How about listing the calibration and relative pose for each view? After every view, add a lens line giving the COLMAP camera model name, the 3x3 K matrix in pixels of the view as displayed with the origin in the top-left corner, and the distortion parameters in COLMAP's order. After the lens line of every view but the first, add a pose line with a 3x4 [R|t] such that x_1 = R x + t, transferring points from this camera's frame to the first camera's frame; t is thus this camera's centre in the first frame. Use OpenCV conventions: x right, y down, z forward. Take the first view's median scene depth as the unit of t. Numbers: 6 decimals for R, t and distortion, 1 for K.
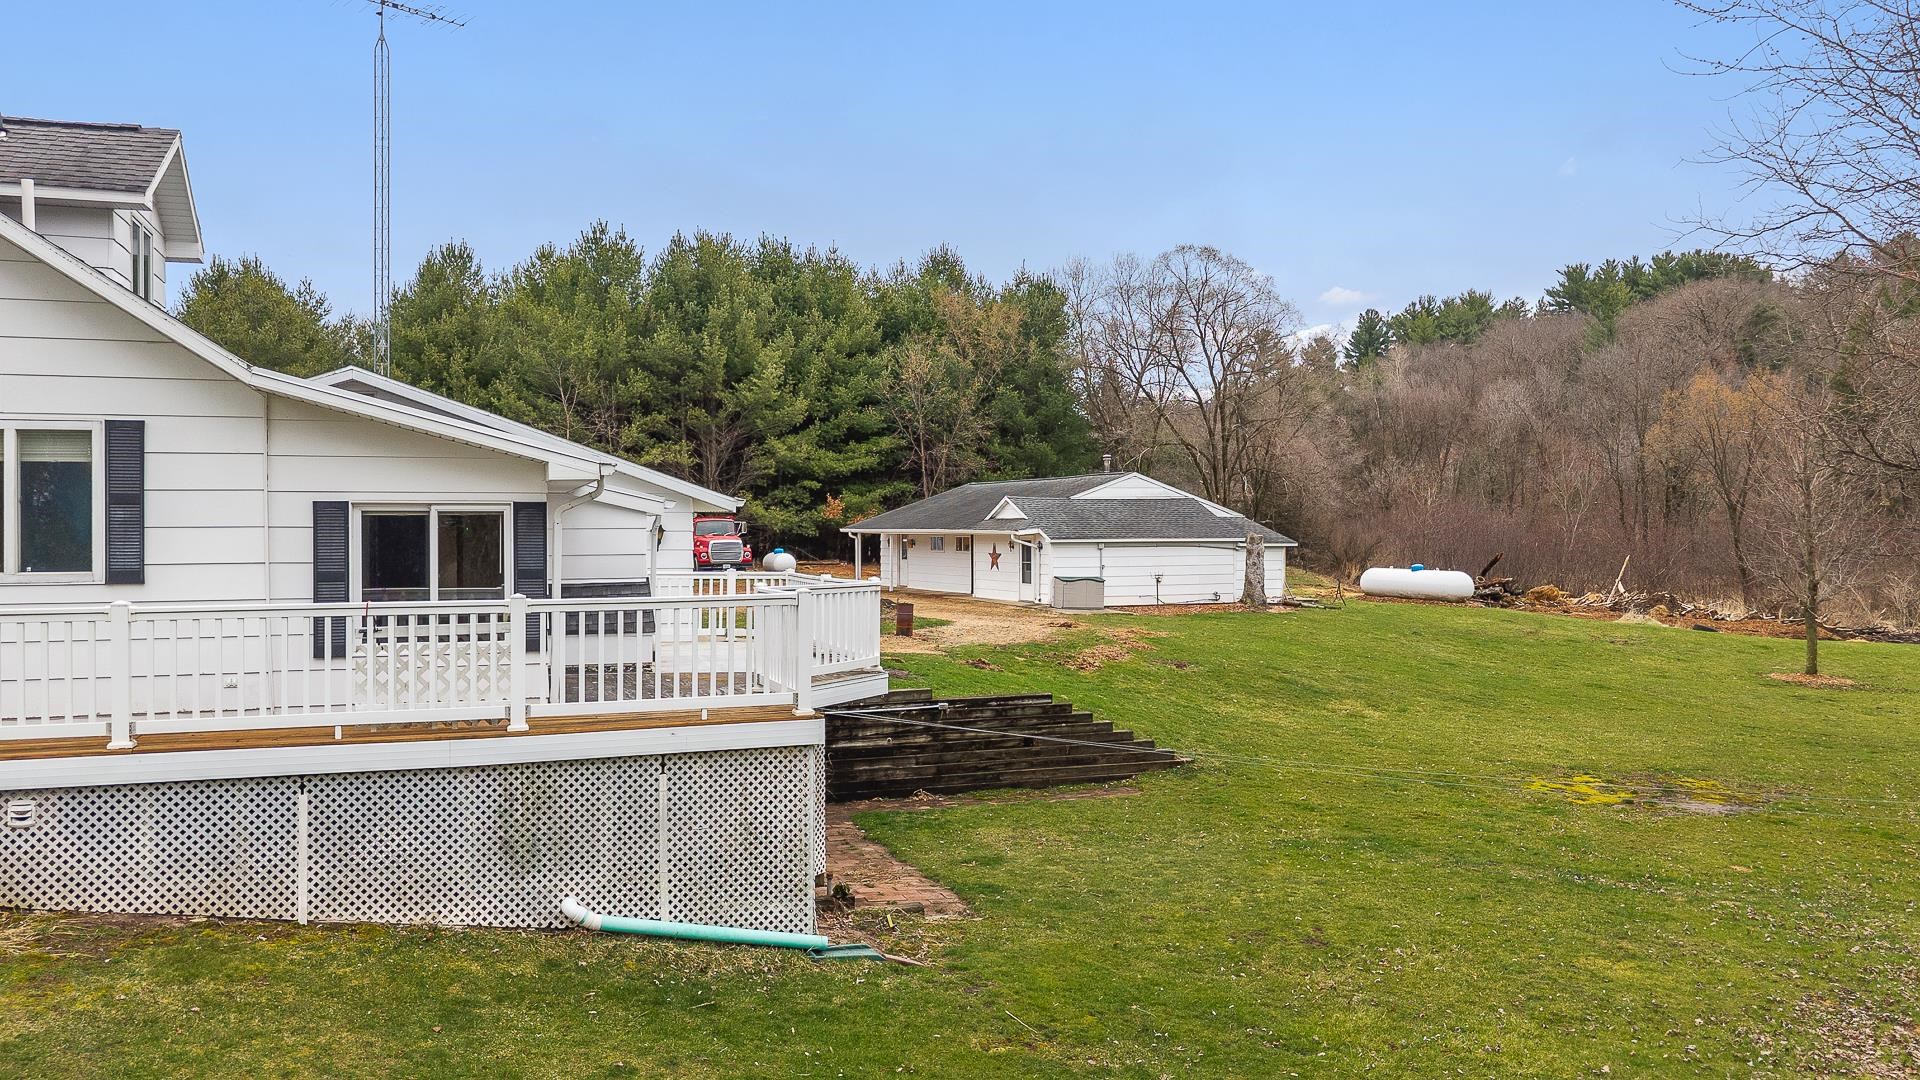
lens RADIAL K [[1404.2, 0, 959.9], [0, 1404.2, 544.7], [0, 0, 1]] dist [0.053187, -0.069402]
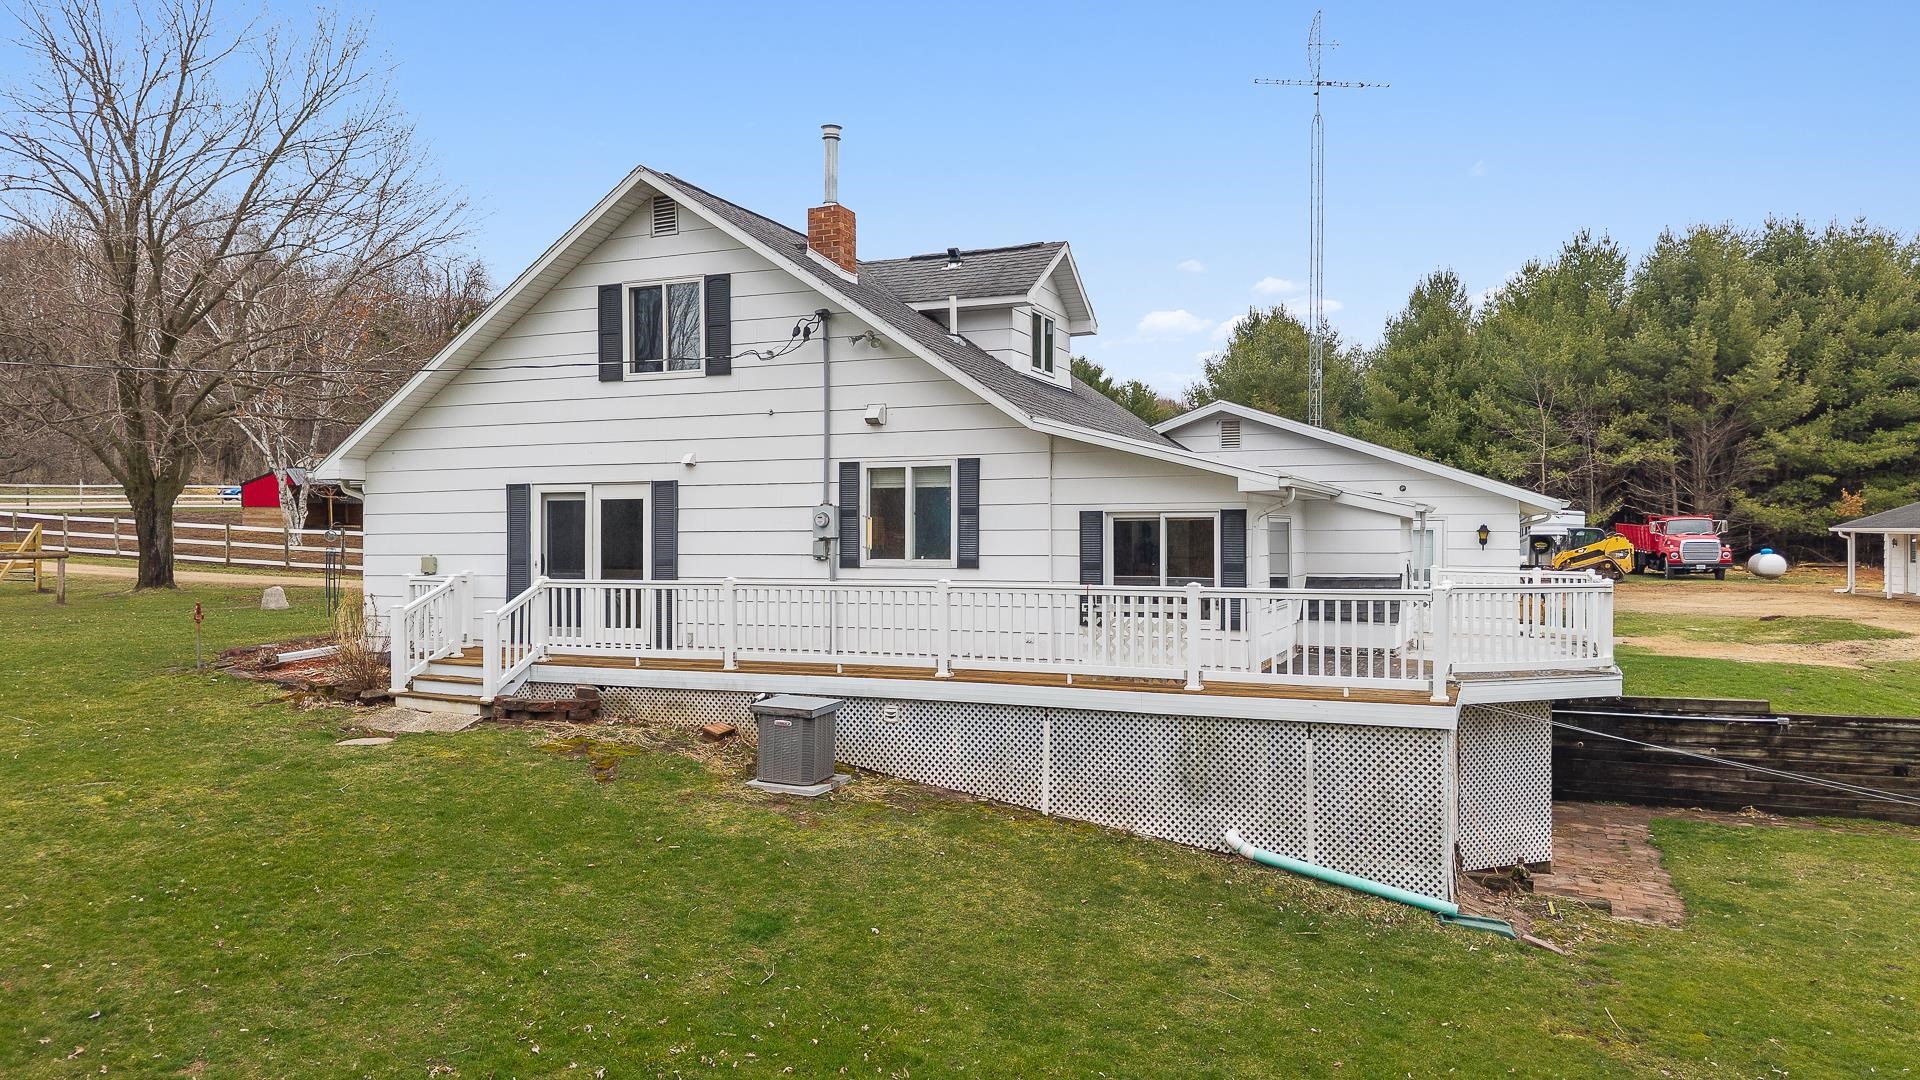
lens RADIAL K [[1296.2, 0, 976.7], [0, 1296.2, 524.7], [0, 0, 1]] dist [0.025552, -0.036696]
pose [[0.748057, -0.002150, -0.663631, 0.286448], [-0.006688, 0.999920, -0.010779, -0.002909], [0.663601, 0.012502, 0.747982, -0.002833]]
